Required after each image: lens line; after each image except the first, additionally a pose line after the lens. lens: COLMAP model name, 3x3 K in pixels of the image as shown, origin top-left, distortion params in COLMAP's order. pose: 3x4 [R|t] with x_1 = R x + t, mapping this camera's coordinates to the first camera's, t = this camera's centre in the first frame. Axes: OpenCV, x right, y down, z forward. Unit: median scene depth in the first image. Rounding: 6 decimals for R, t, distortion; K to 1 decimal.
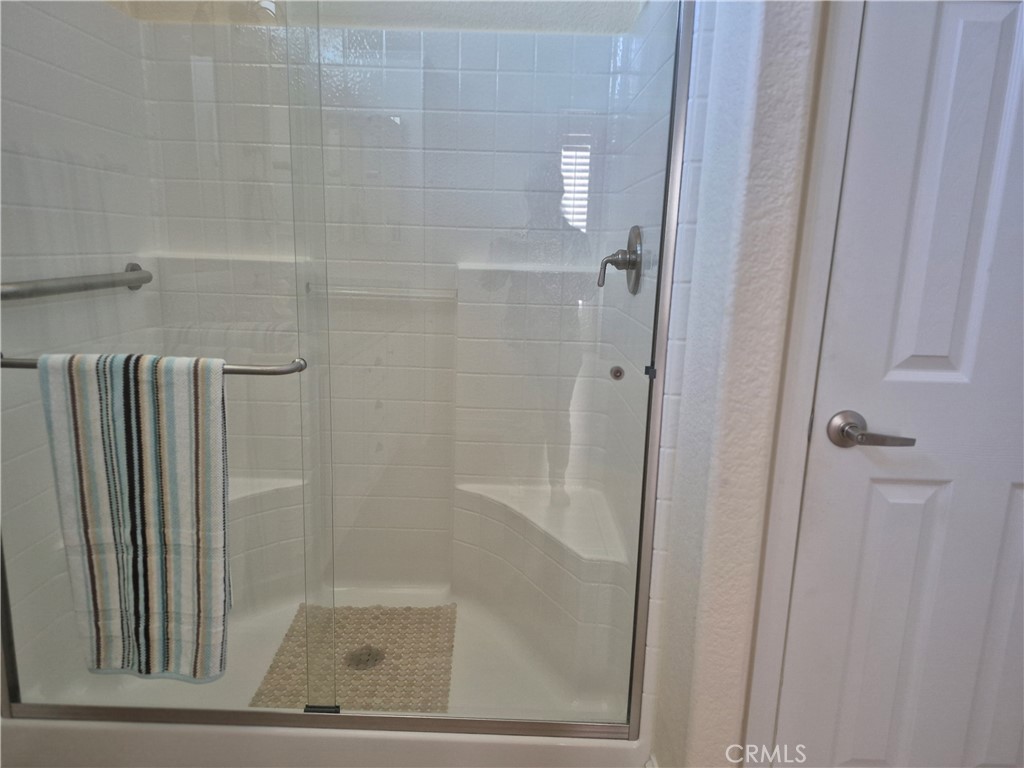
lens RADIAL K [[696.3, 0, 515.2], [0, 696.3, 382.5], [0, 0, 1]] dist [0.000501, -0.001763]
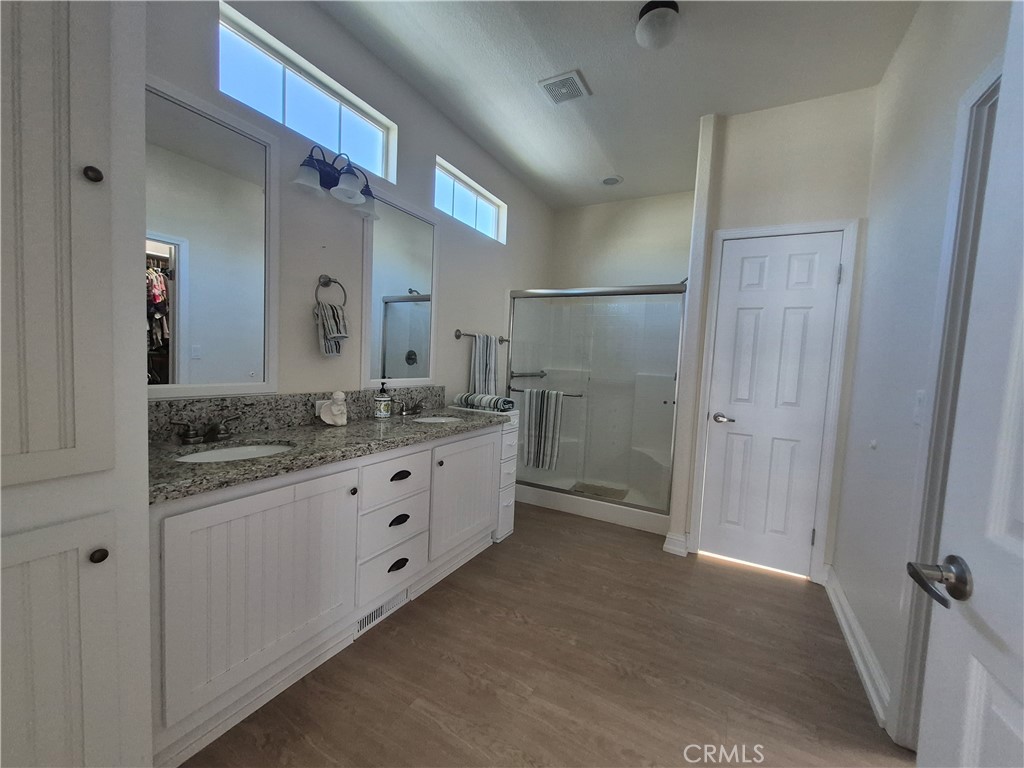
lens RADIAL K [[412.1, 0, 514.1], [0, 412.1, 386.6], [0, 0, 1]] dist [0.001277, 0.000186]
pose [[0.867354, 0.042445, -0.495879, 0.529292], [-0.116818, 0.985884, -0.119942, 0.254296], [0.483788, 0.161959, 0.860069, -1.228022]]
